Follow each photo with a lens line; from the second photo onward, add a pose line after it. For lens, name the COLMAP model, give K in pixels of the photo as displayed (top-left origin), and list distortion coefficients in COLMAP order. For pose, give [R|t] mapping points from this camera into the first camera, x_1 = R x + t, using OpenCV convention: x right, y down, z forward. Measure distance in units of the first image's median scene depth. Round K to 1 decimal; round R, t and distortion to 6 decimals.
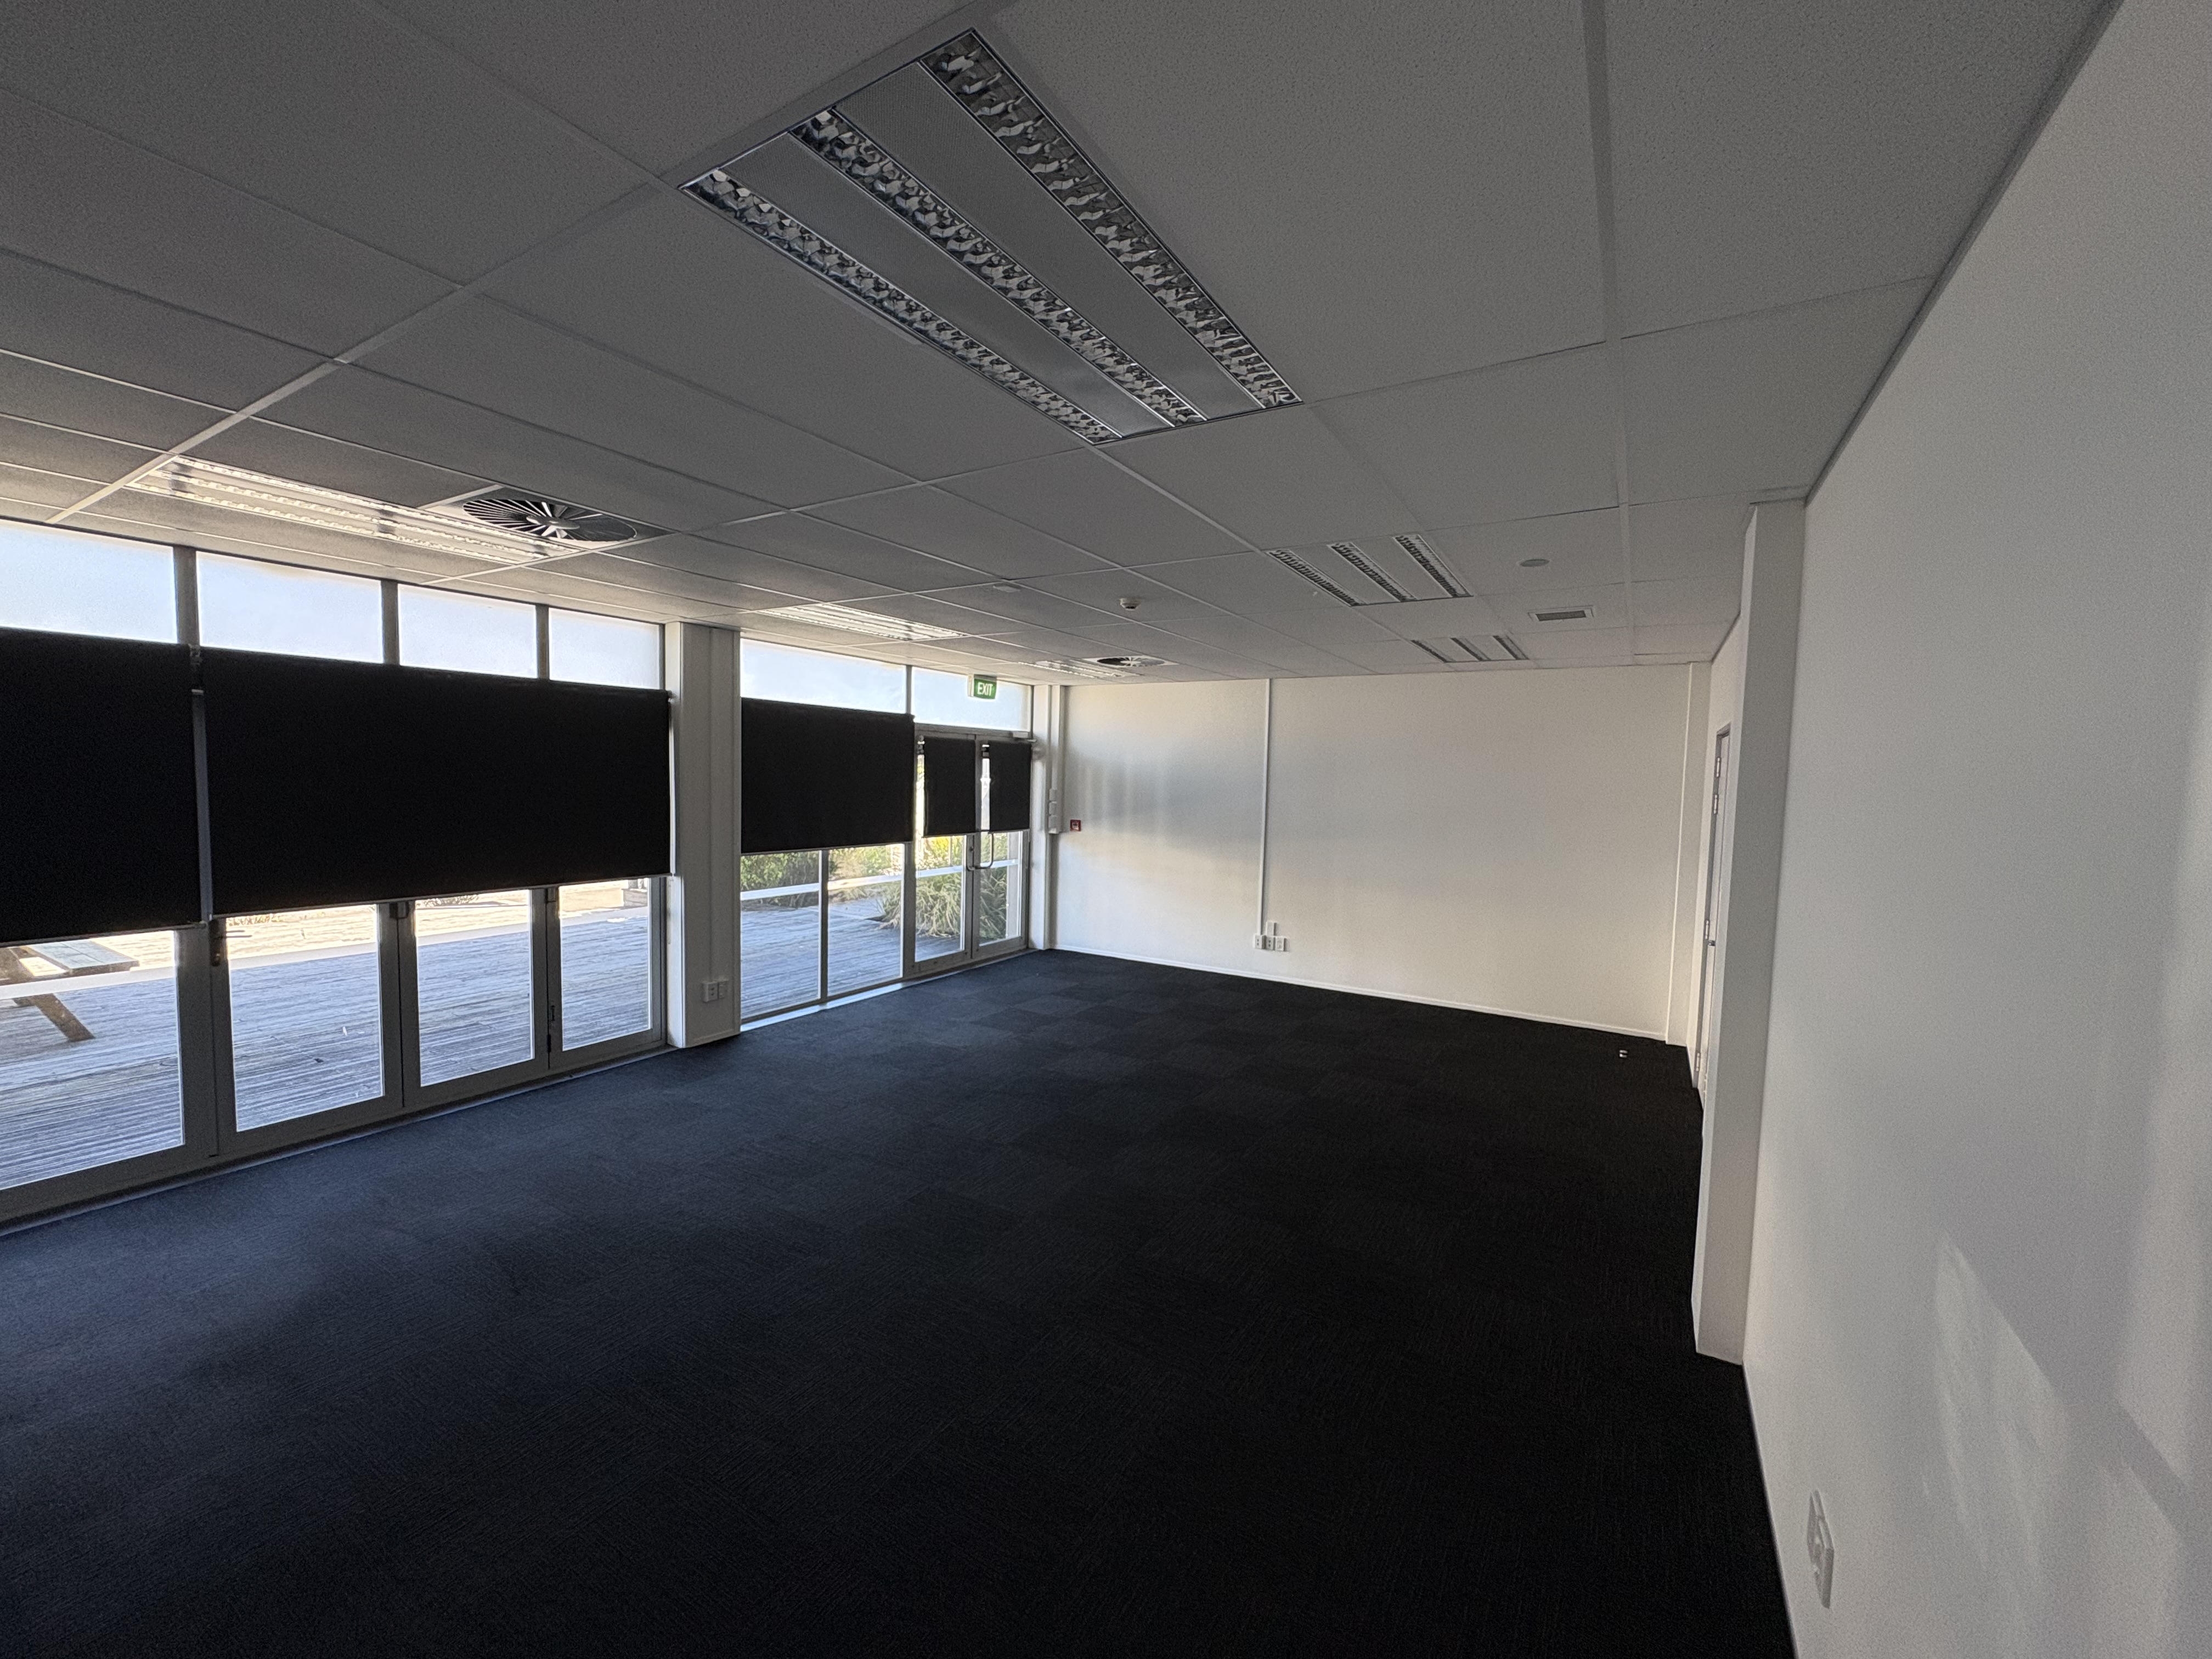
lens RADIAL K [[876.4, 0, 1110.0], [0, 876.4, 845.0], [0, 0, 1]] dist [-0.003785, 0.000131]
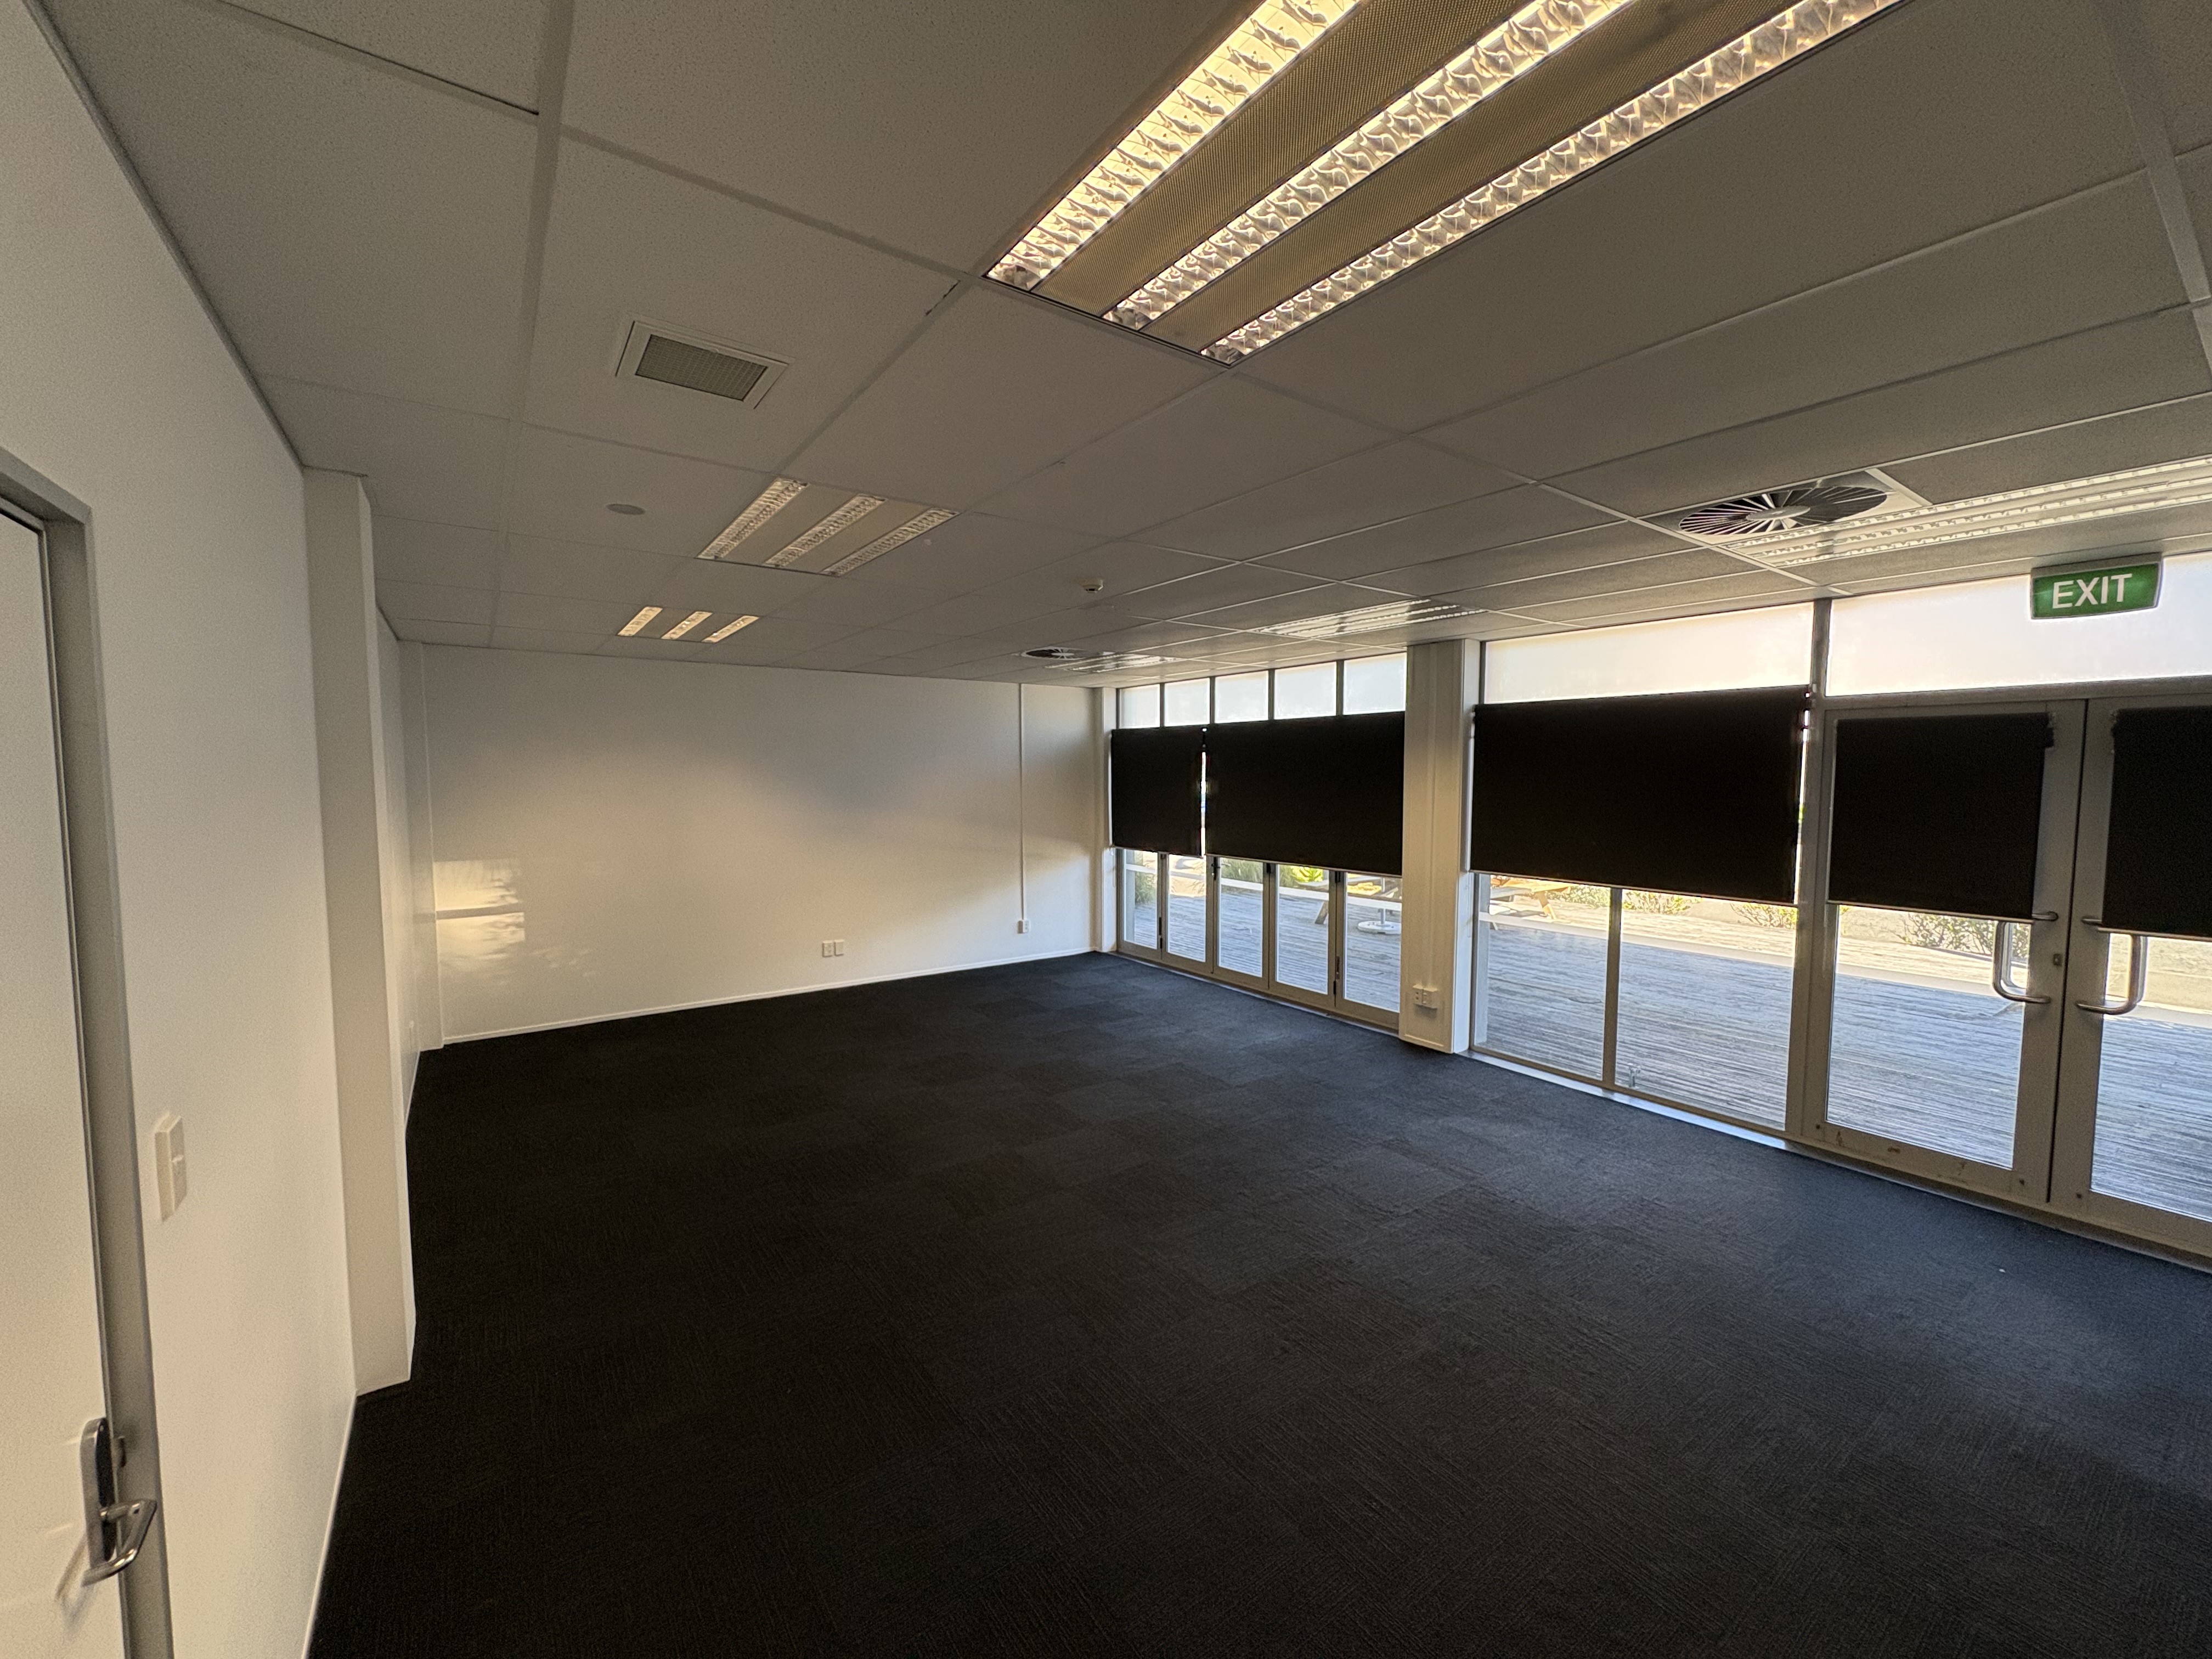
lens RADIAL K [[876.4, 0, 1111.5], [0, 876.4, 817.8], [0, 0, 1]] dist [-0.003785, 0.000131]
pose [[-0.390723, 0.020144, -0.920288, 0.581270], [-0.086740, 0.994506, 0.058595, -0.065191], [0.916412, 0.102720, -0.386829, 0.960392]]
